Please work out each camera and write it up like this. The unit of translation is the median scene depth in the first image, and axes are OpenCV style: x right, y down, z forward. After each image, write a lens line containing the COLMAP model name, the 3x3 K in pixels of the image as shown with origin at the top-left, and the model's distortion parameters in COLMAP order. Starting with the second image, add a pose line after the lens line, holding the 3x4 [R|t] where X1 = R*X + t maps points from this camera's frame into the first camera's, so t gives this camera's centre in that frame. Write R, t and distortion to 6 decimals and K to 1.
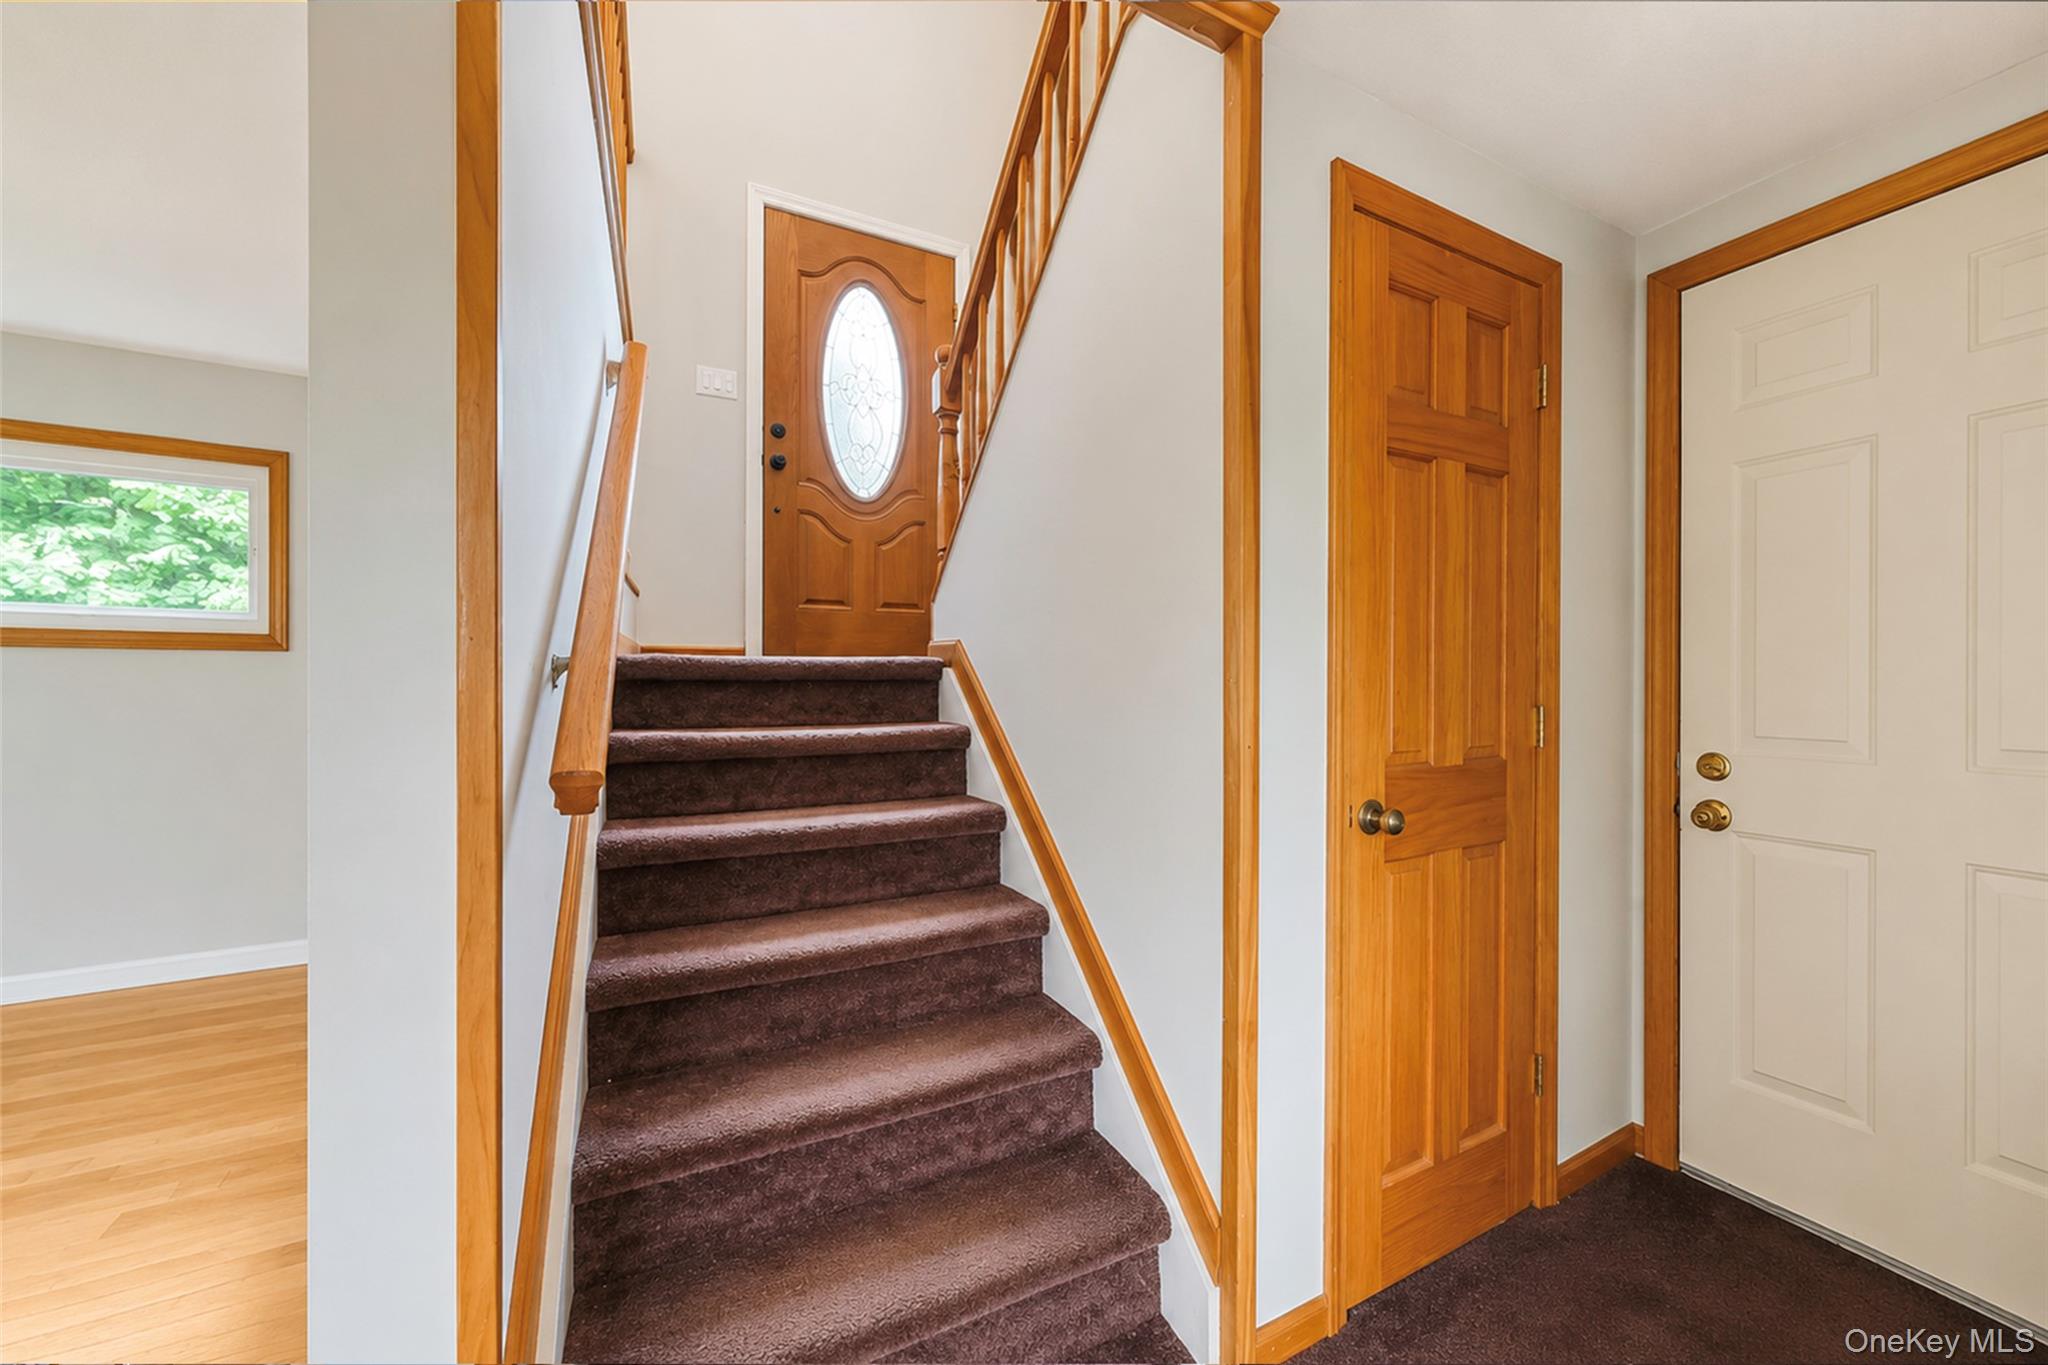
lens RADIAL K [[706.7, 0, 1025.6], [0, 706.7, 691.3], [0, 0, 1]] dist [0.007034, 0.000610]
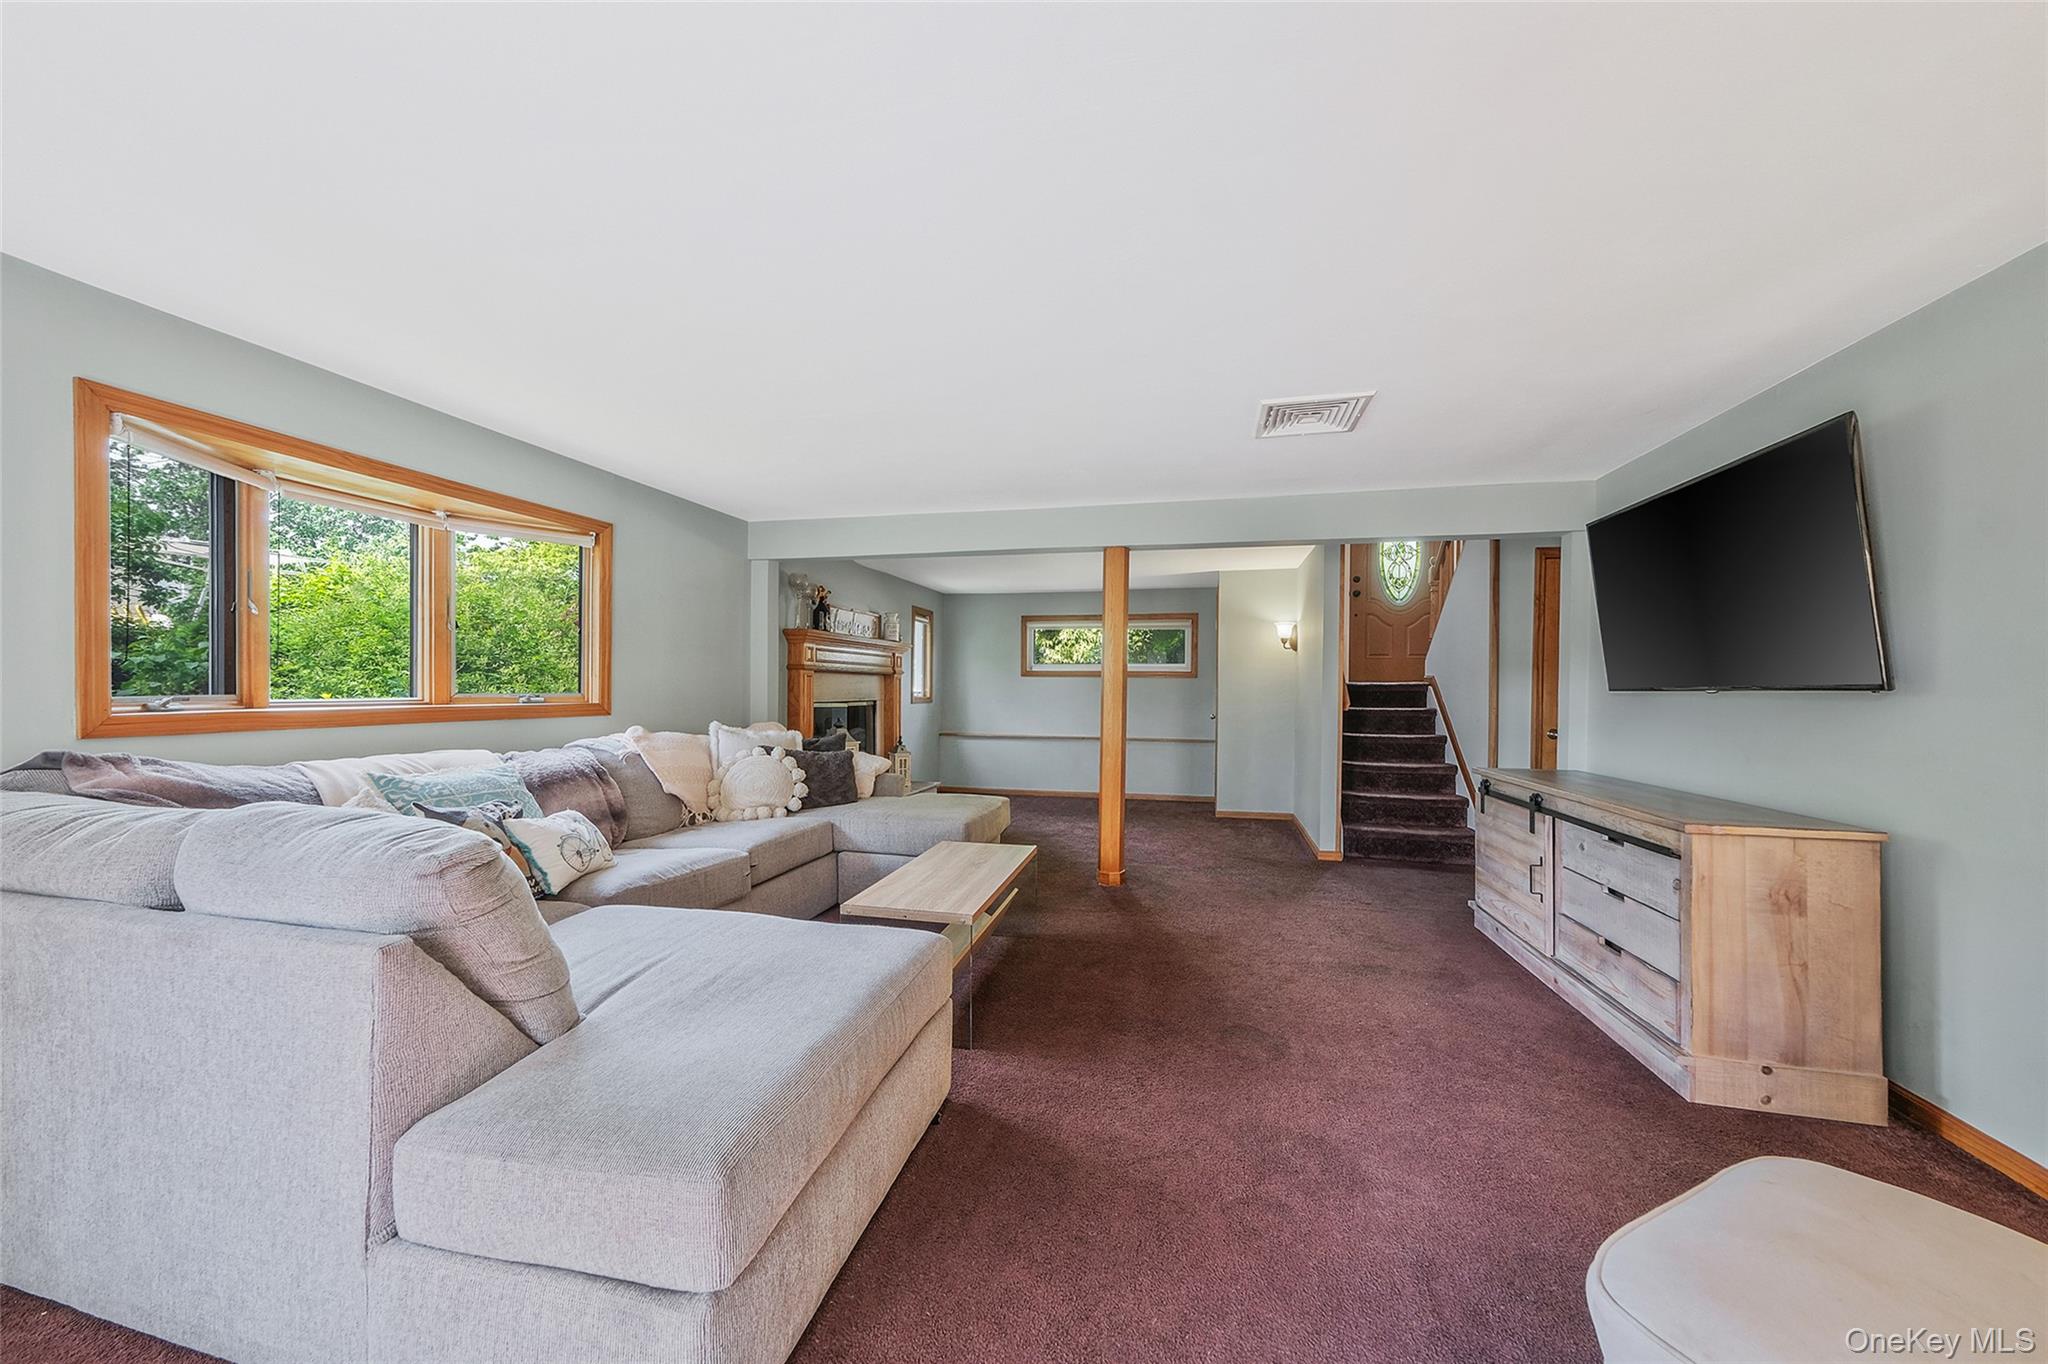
lens RADIAL K [[706.7, 0, 1028.7], [0, 706.7, 689.3], [0, 0, 1]] dist [0.007034, 0.000610]
pose [[0.760158, 0.025320, -0.649245, 0.448405], [-0.022050, 0.999670, 0.013168, -0.023367], [0.649364, 0.004306, 0.760465, -1.885910]]
